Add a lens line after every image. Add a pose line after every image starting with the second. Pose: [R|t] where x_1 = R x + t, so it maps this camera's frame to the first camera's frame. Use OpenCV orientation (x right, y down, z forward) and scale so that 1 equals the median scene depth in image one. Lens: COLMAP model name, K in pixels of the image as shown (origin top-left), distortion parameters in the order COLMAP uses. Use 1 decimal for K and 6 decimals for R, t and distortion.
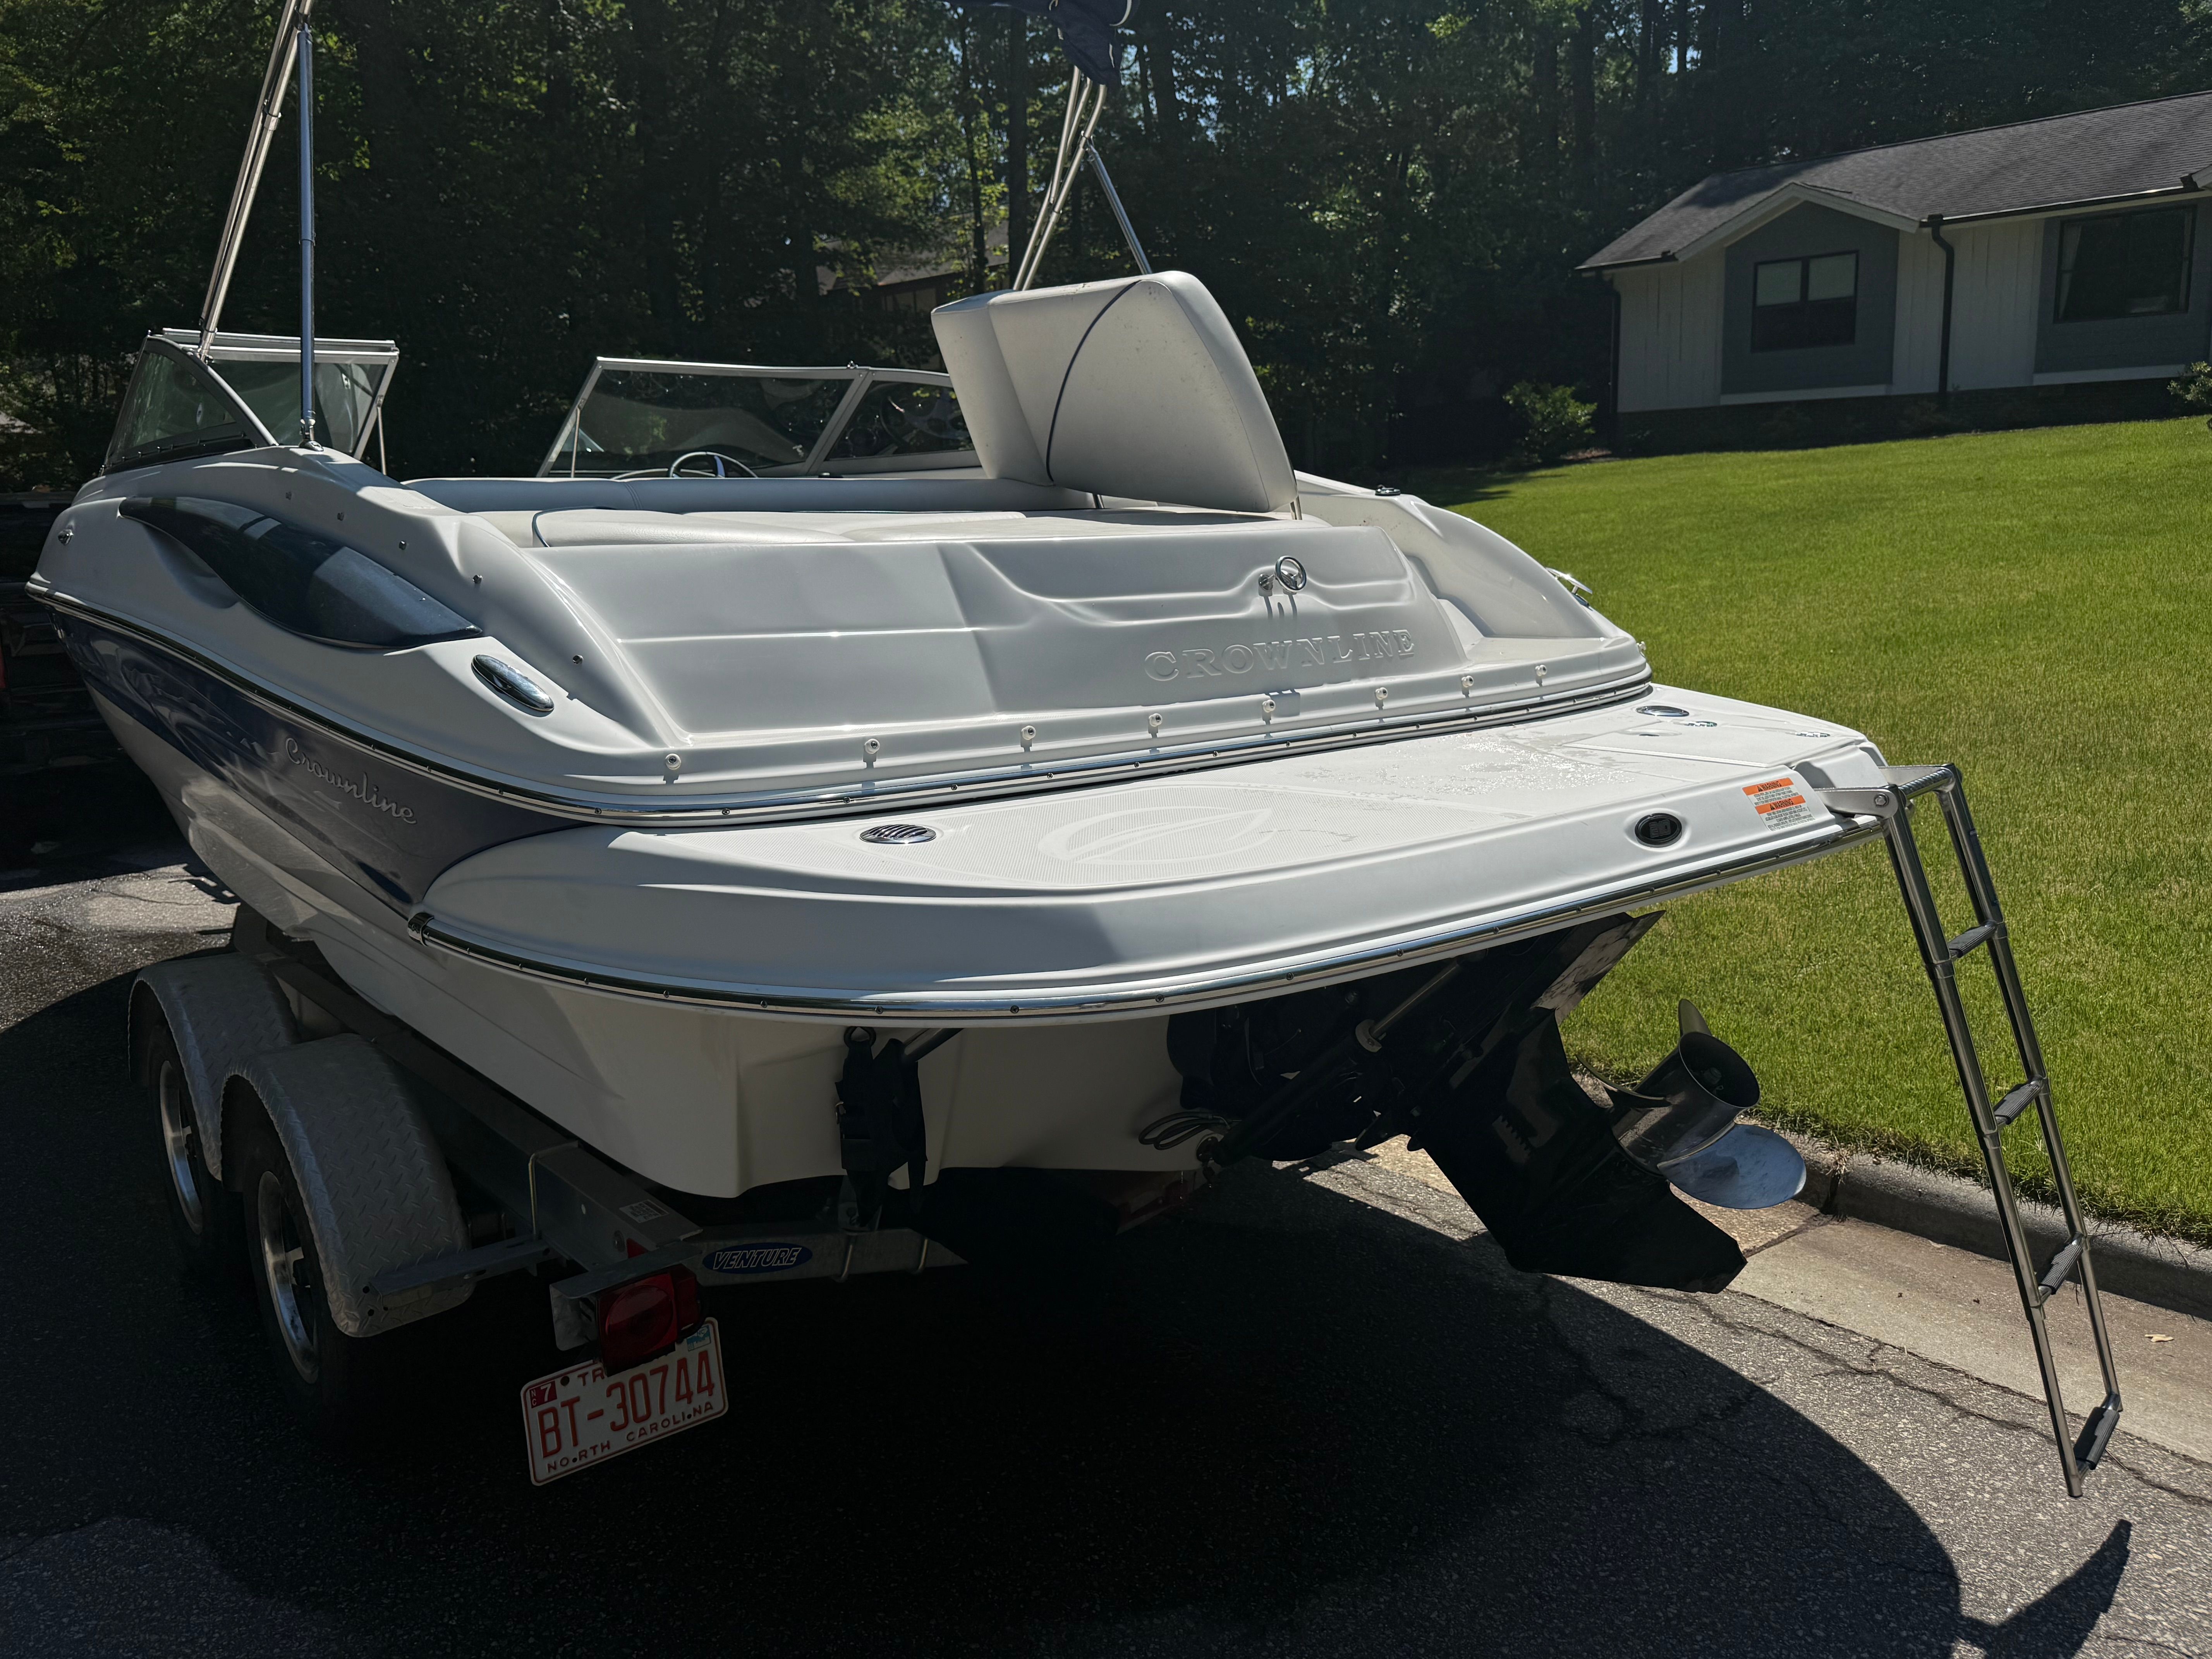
lens RADIAL K [[1632.0, 0, 1100.7], [0, 1632.0, 798.7], [0, 0, 1]] dist [0.020541, -0.041534]
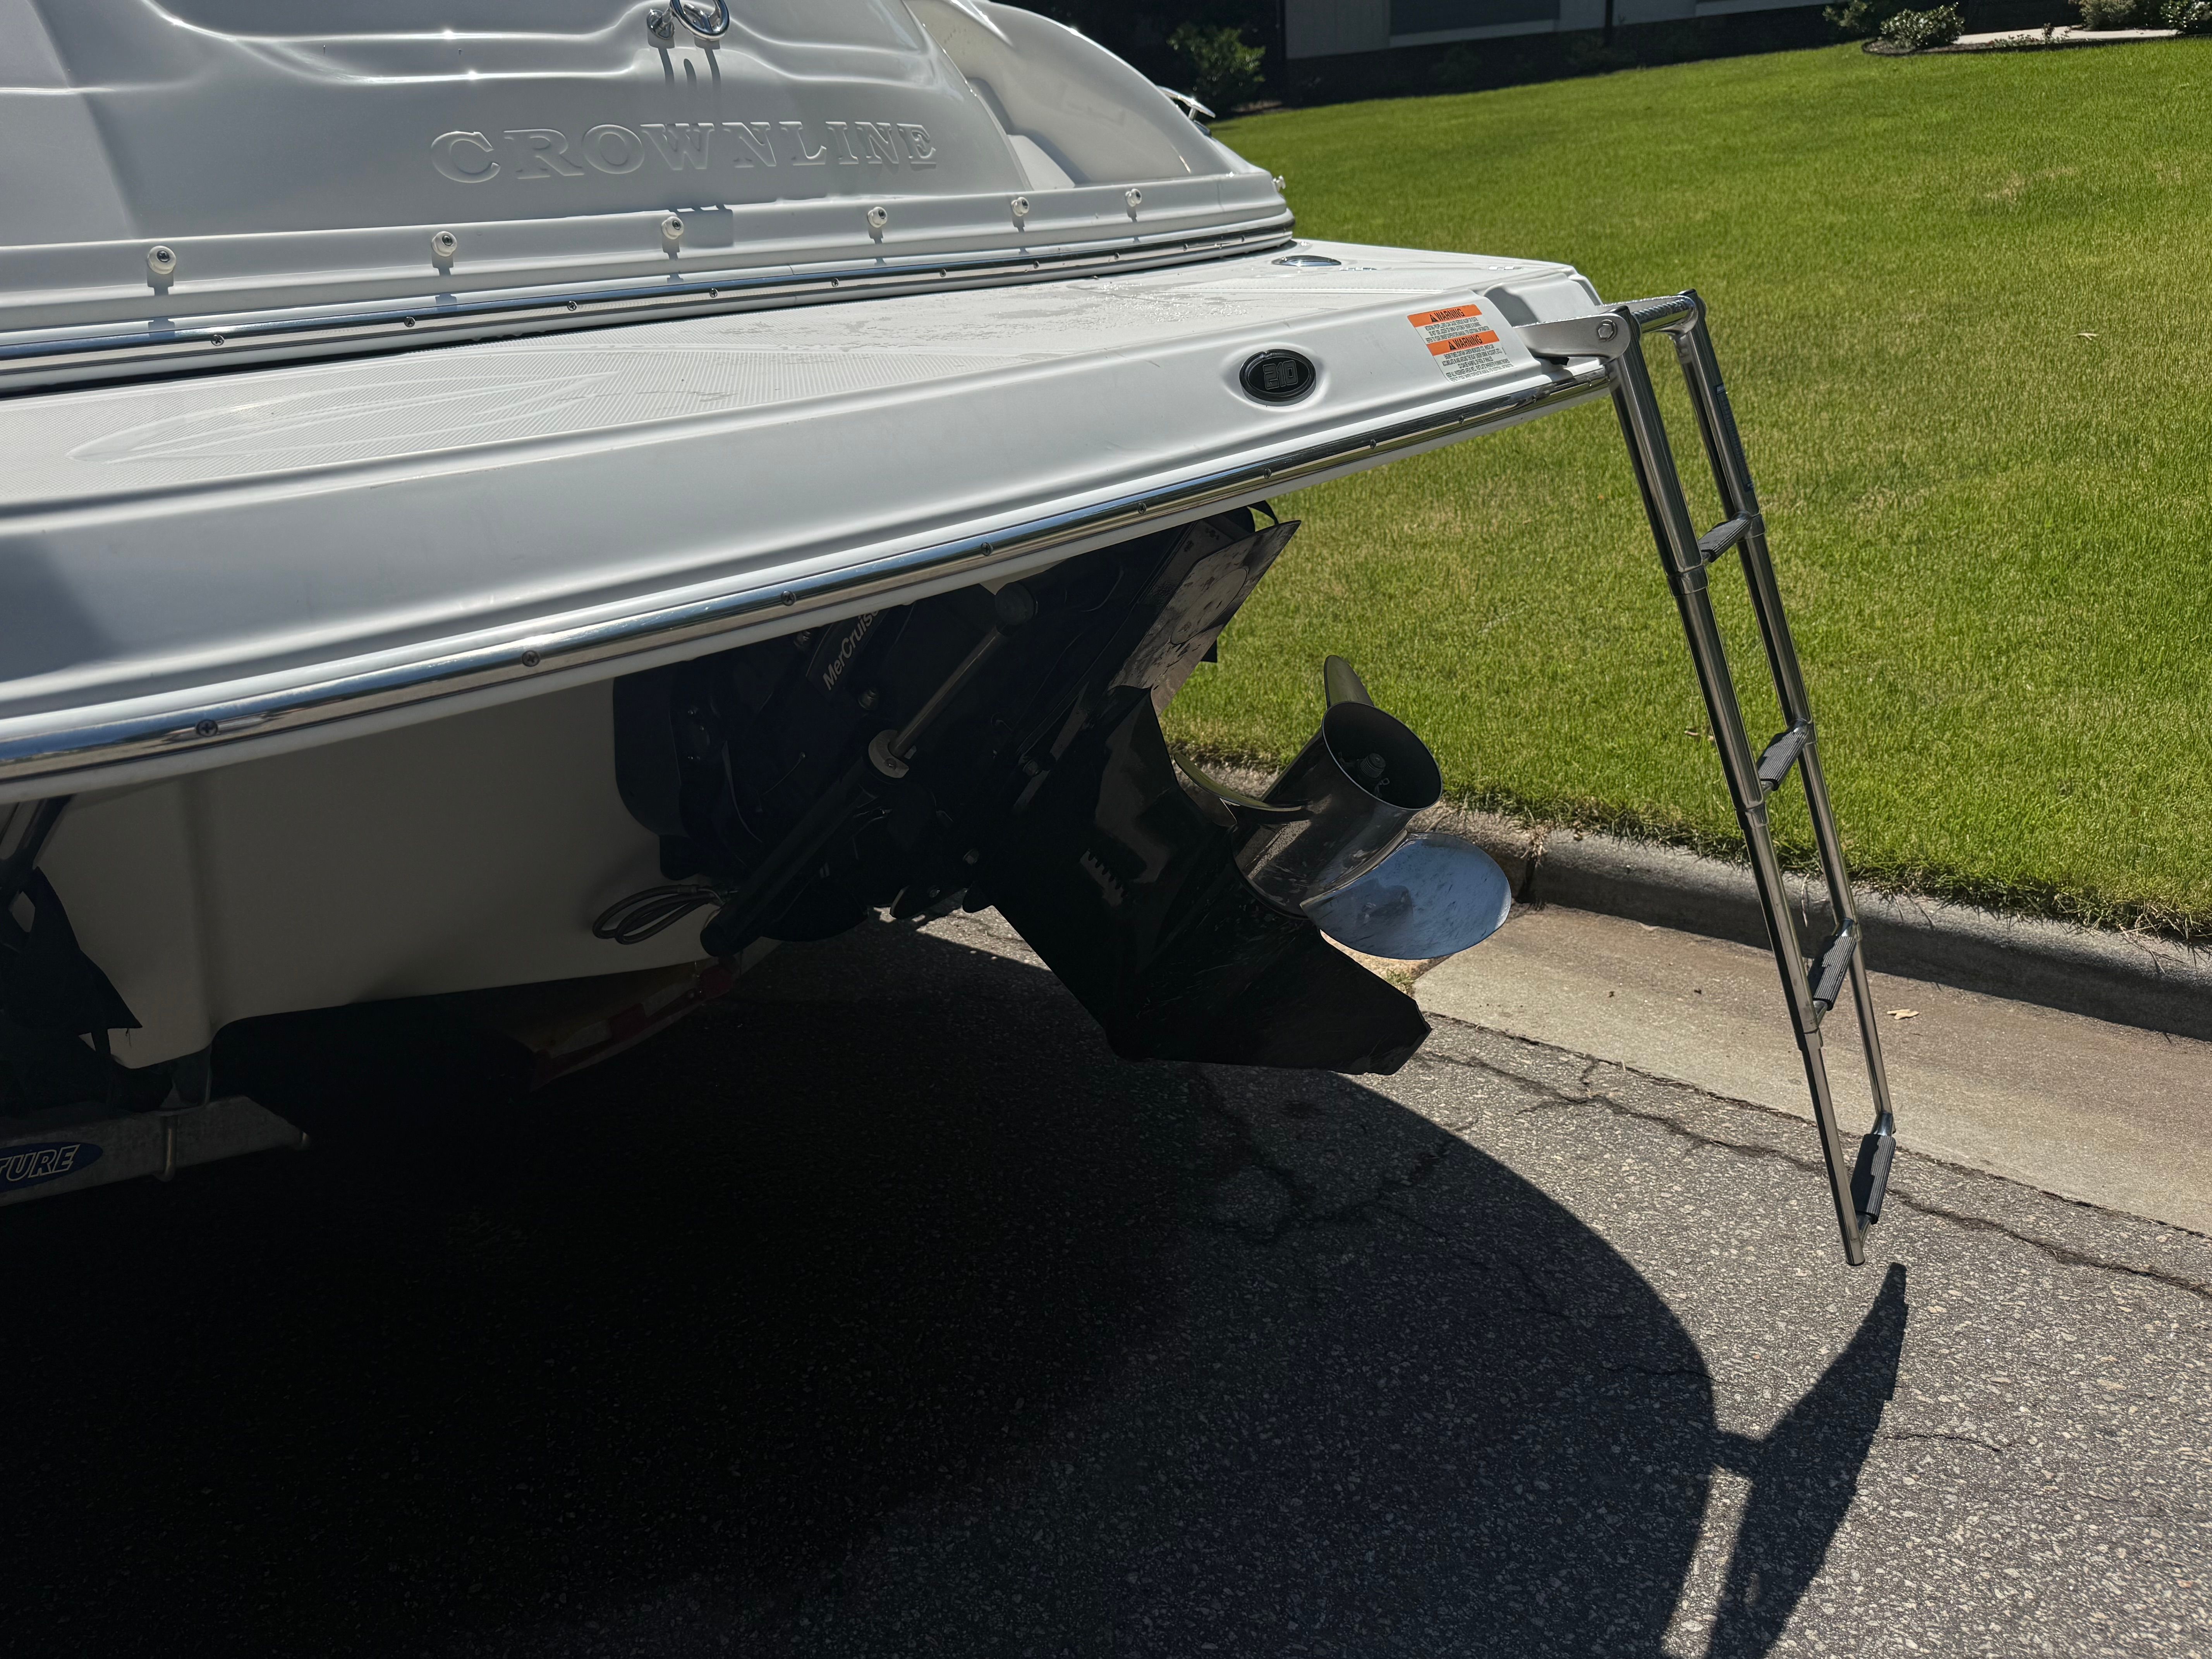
lens RADIAL K [[1622.9, 0, 1106.0], [0, 1622.9, 829.5], [0, 0, 1]] dist [0.149660, -0.318185]
pose [[0.980490, -0.099091, 0.169765, 0.109492], [0.064846, 0.978349, 0.196539, 0.042402], [-0.185565, -0.181696, 0.965688, 0.272831]]
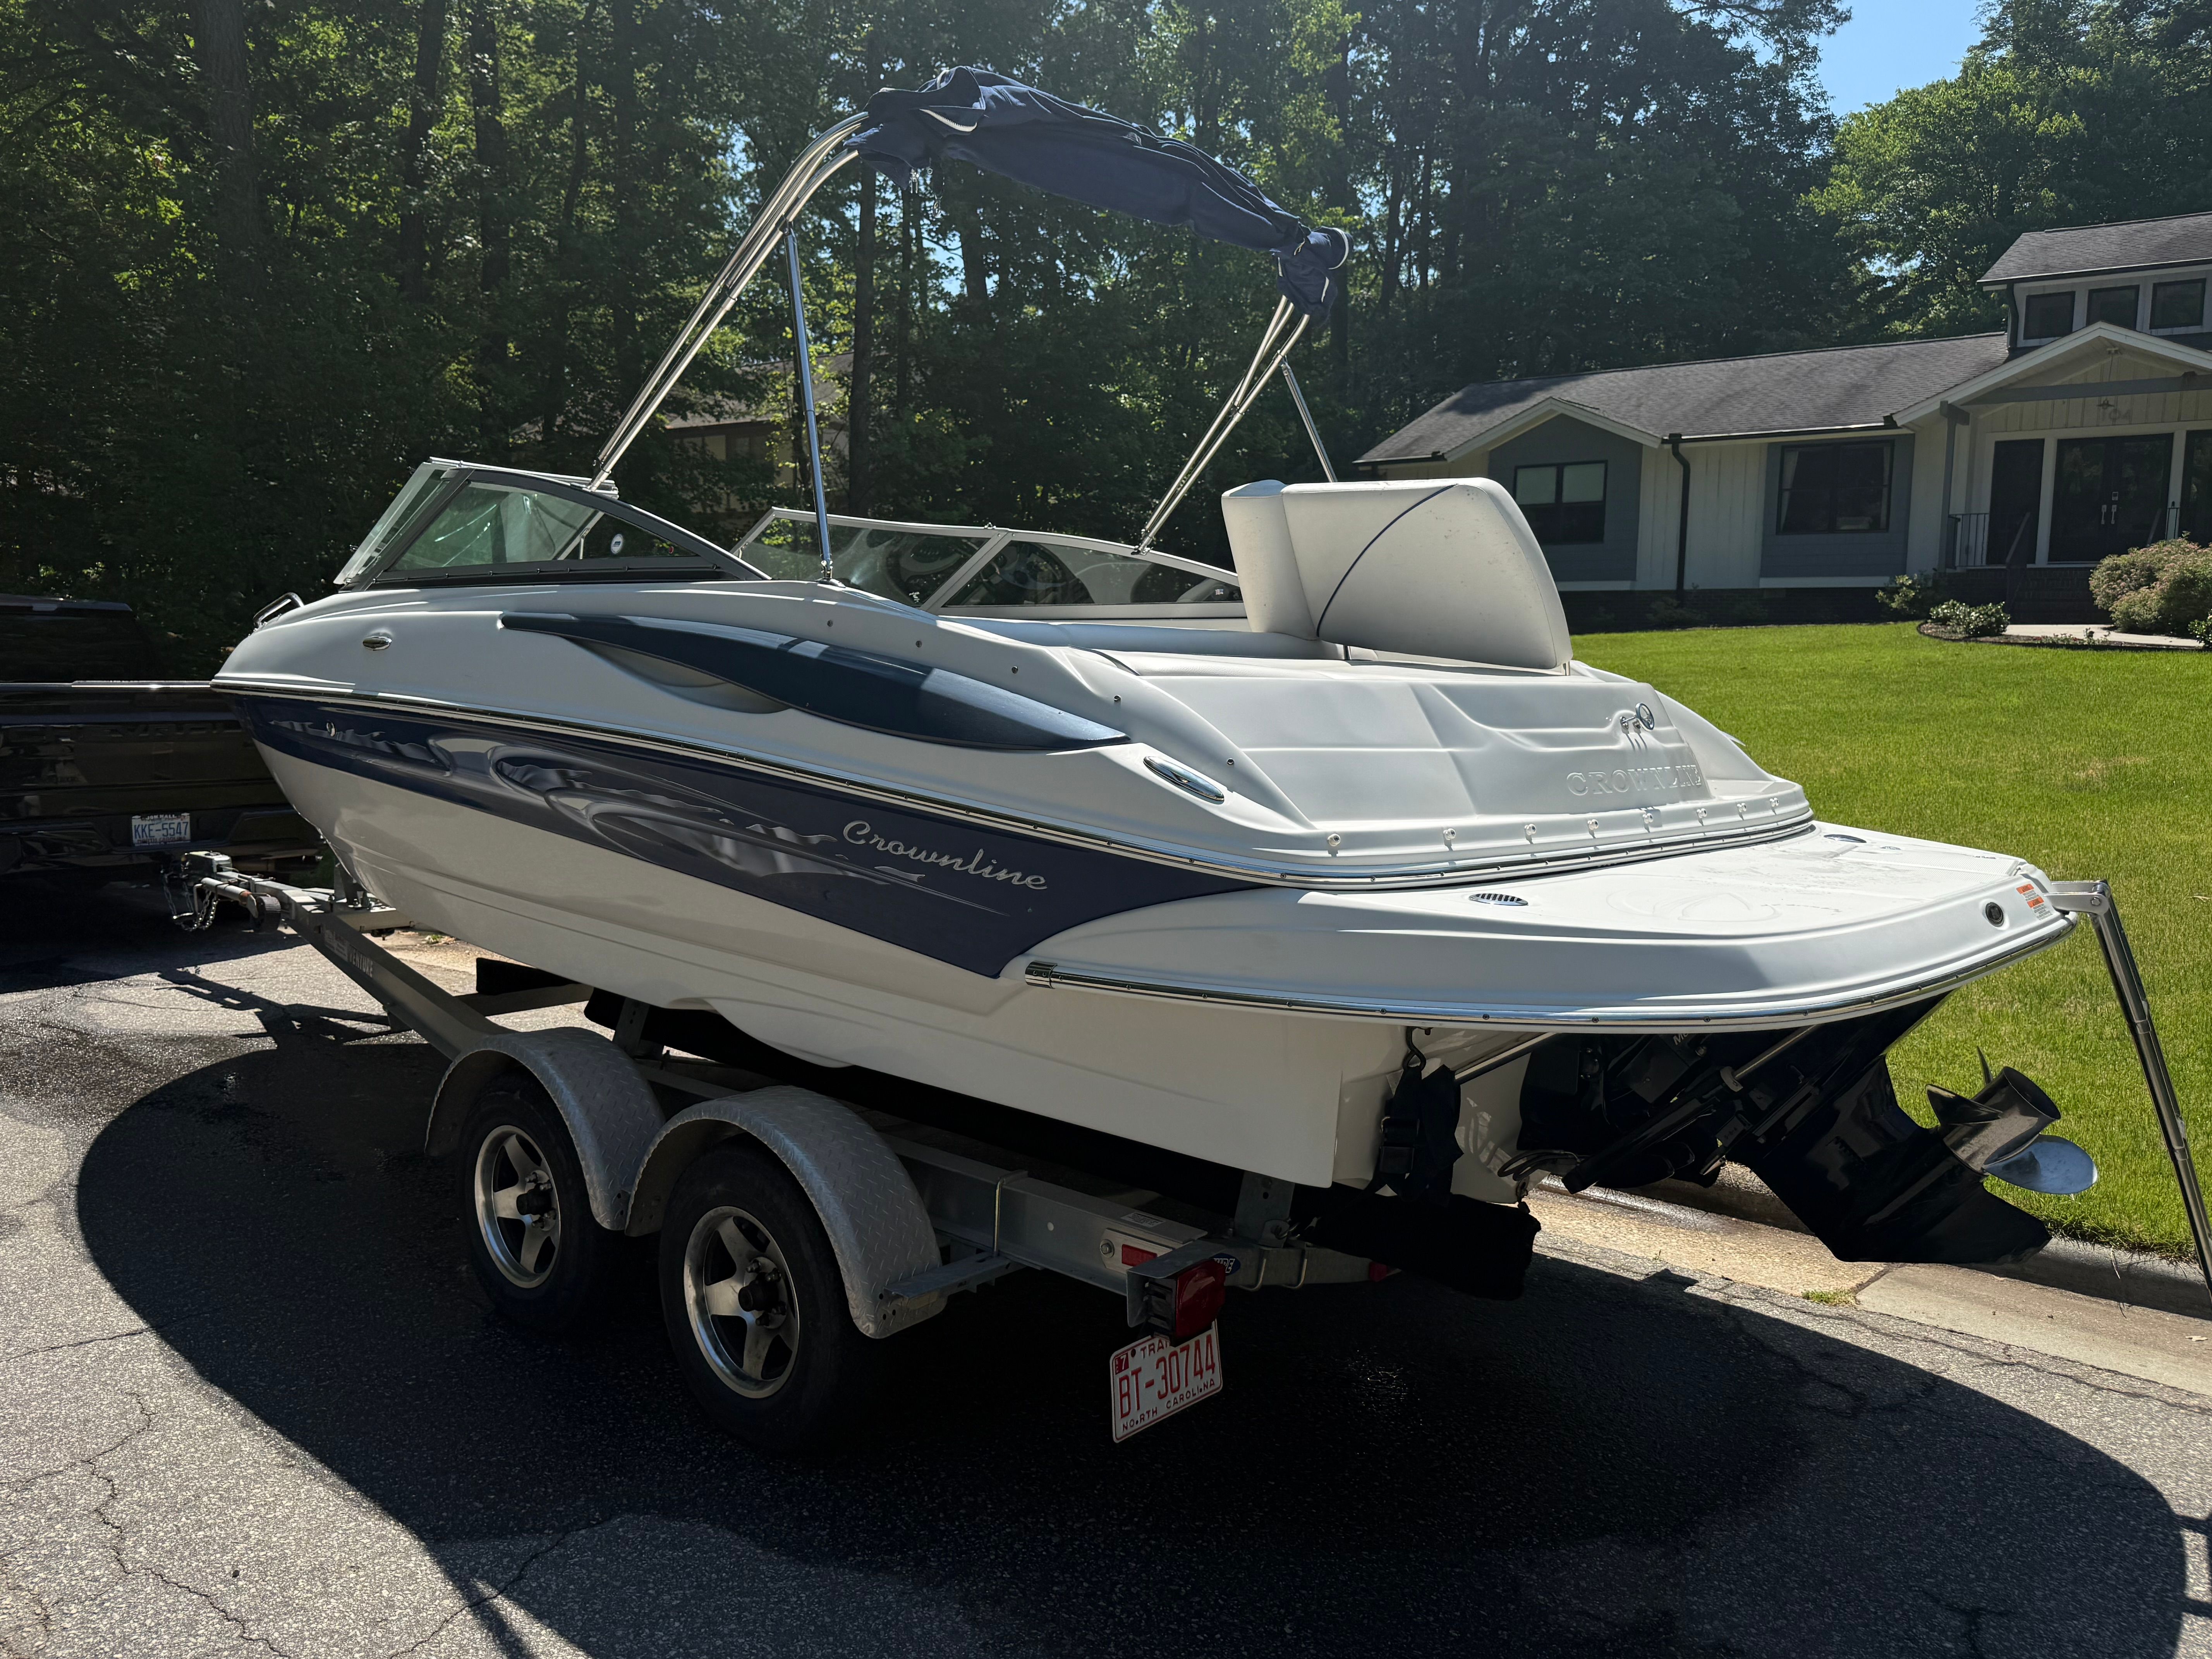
lens RADIAL K [[1606.9, 0, 1052.0], [0, 1606.9, 827.5], [0, 0, 1]] dist [0.011109, -0.035453]
pose [[0.991245, 0.029151, 0.128773, -0.425126], [-0.019429, 0.996909, -0.076120, 0.045353], [-0.130594, 0.072952, 0.988748, -0.153450]]
